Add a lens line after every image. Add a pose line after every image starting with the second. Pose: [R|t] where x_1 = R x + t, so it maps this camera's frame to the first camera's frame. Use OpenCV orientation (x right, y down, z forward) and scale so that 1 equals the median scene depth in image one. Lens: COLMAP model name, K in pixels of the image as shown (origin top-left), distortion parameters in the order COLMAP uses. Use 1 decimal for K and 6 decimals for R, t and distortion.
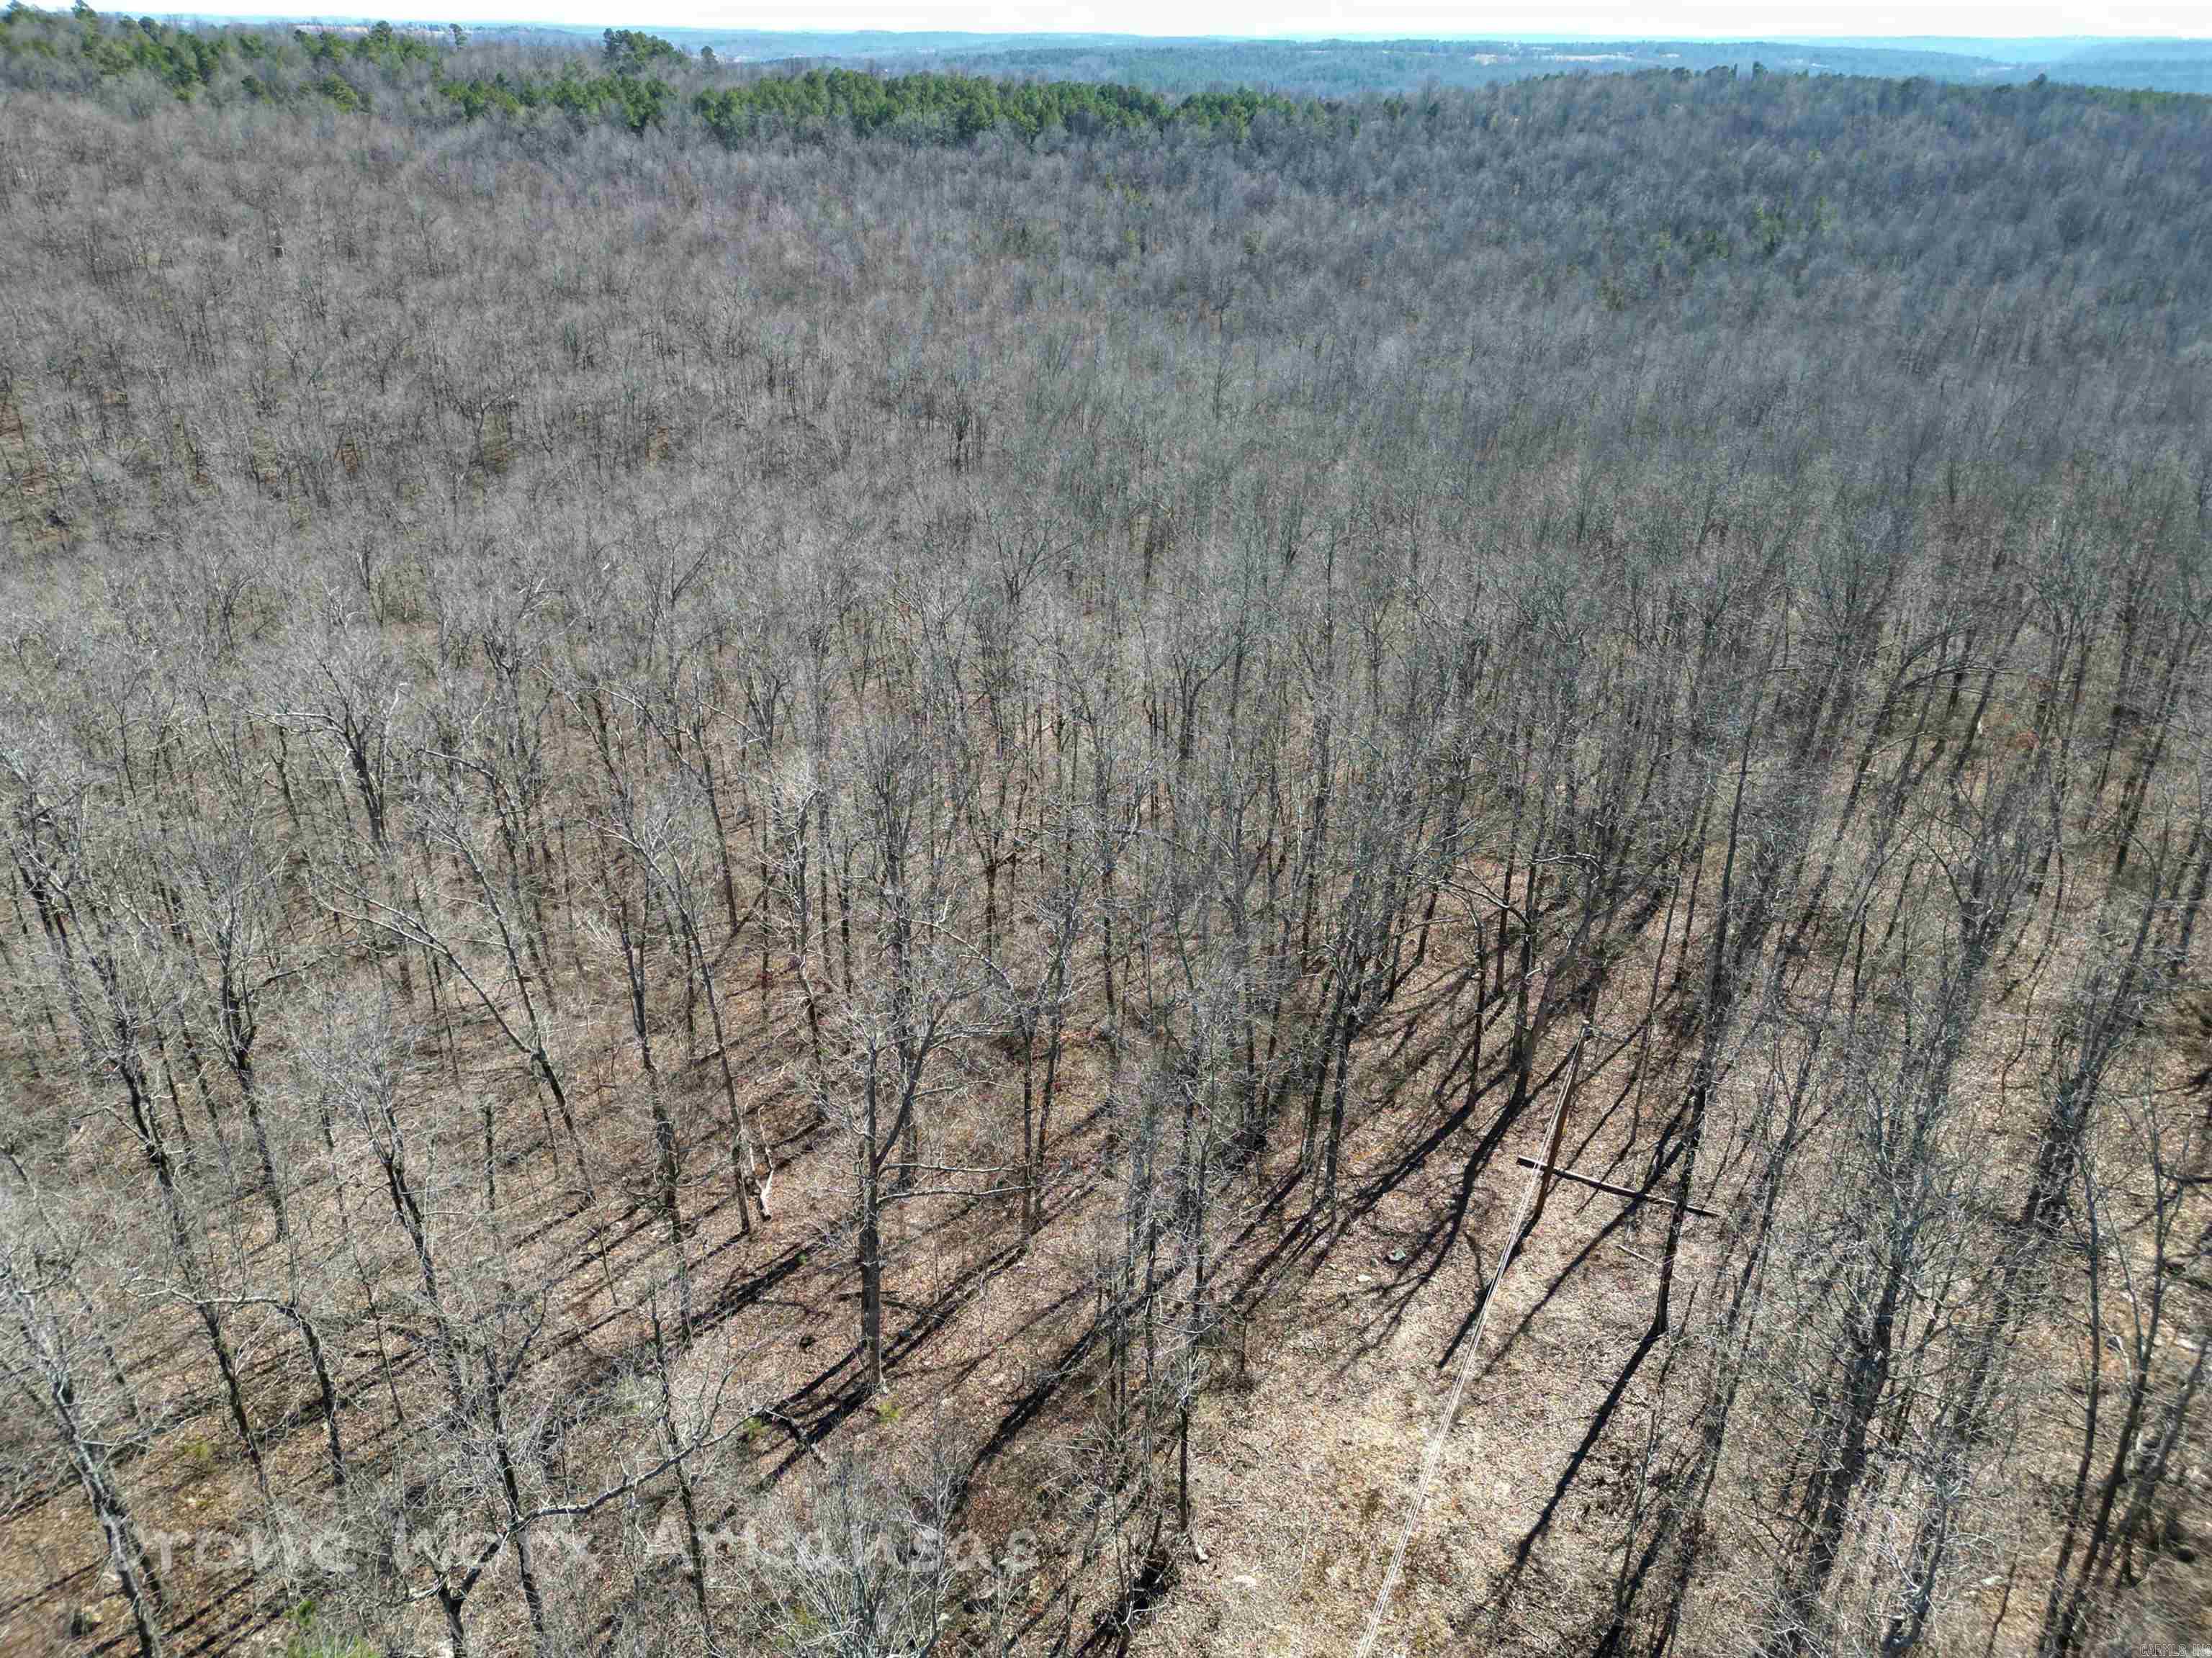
lens RADIAL K [[1555.6, 0, 1106.0], [0, 1555.6, 829.0], [0, 0, 1]] dist [0.059341, -0.048780]
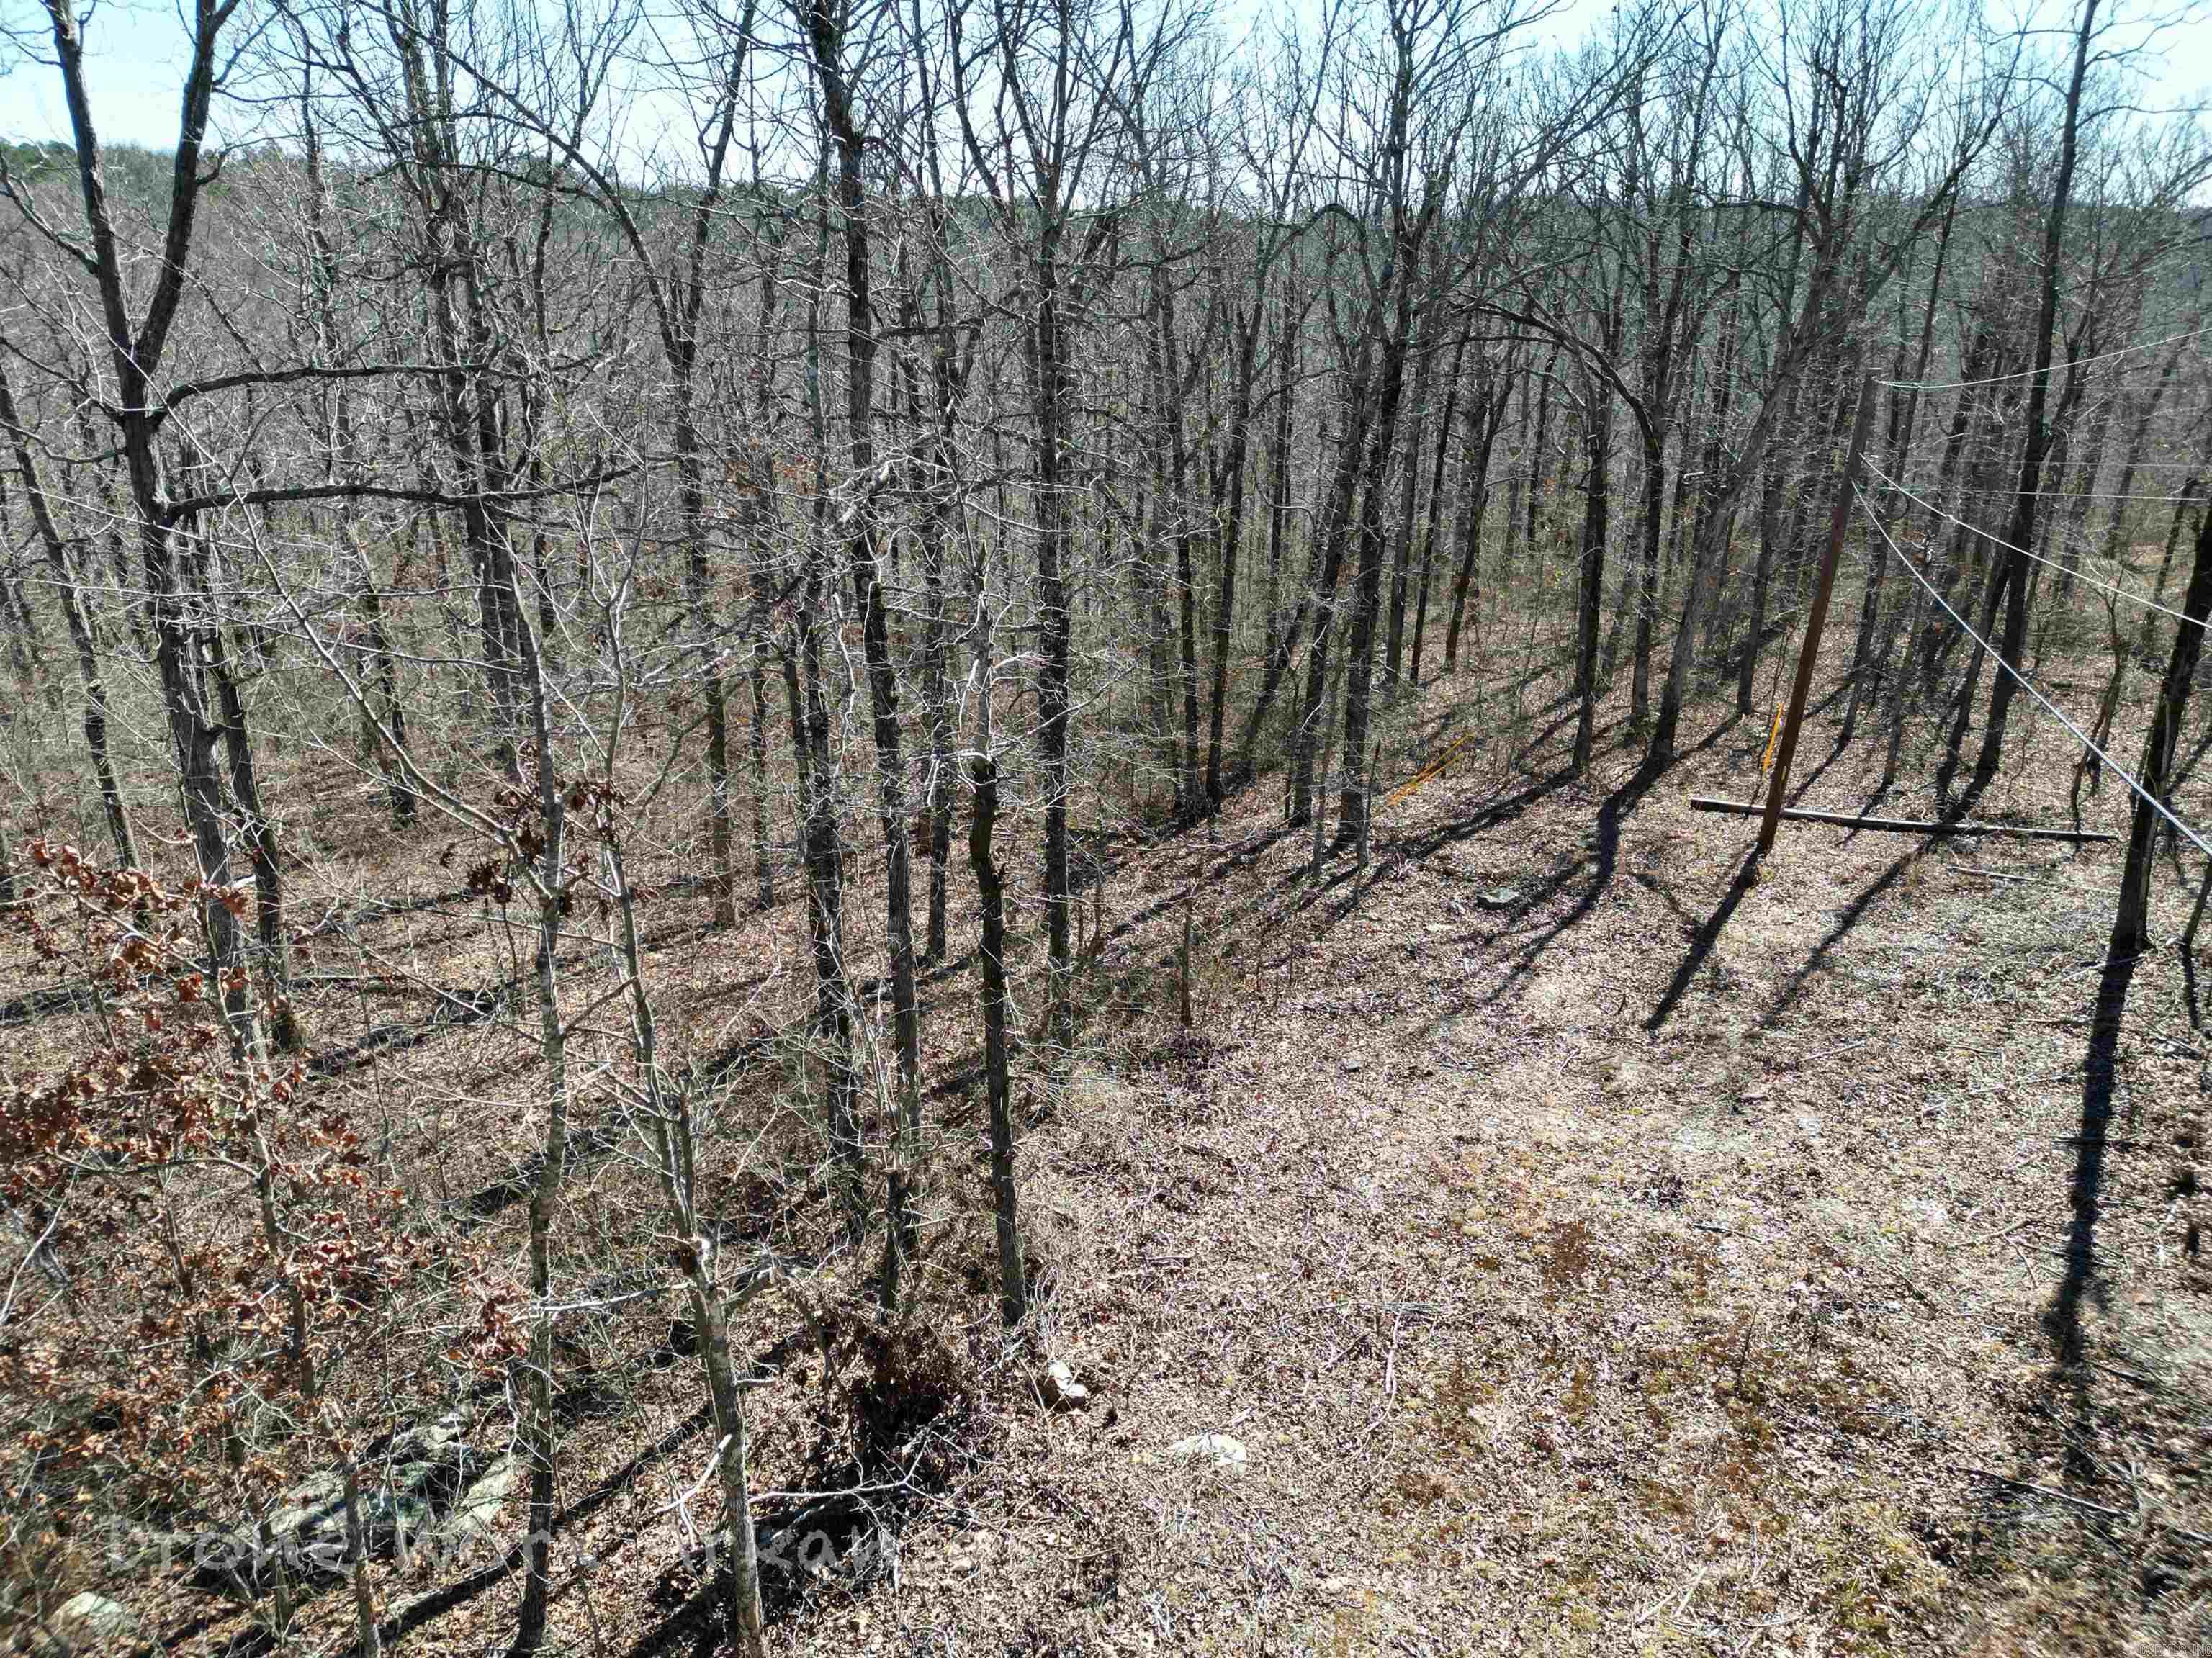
lens RADIAL K [[1555.6, 0, 1106.0], [0, 1555.6, 829.0], [0, 0, 1]] dist [0.059341, -0.048780]
pose [[0.998678, -0.027487, 0.043426, 0.038460], [0.031995, 0.993766, -0.106799, 0.255427], [-0.040220, 0.108047, 0.993332, 0.450698]]
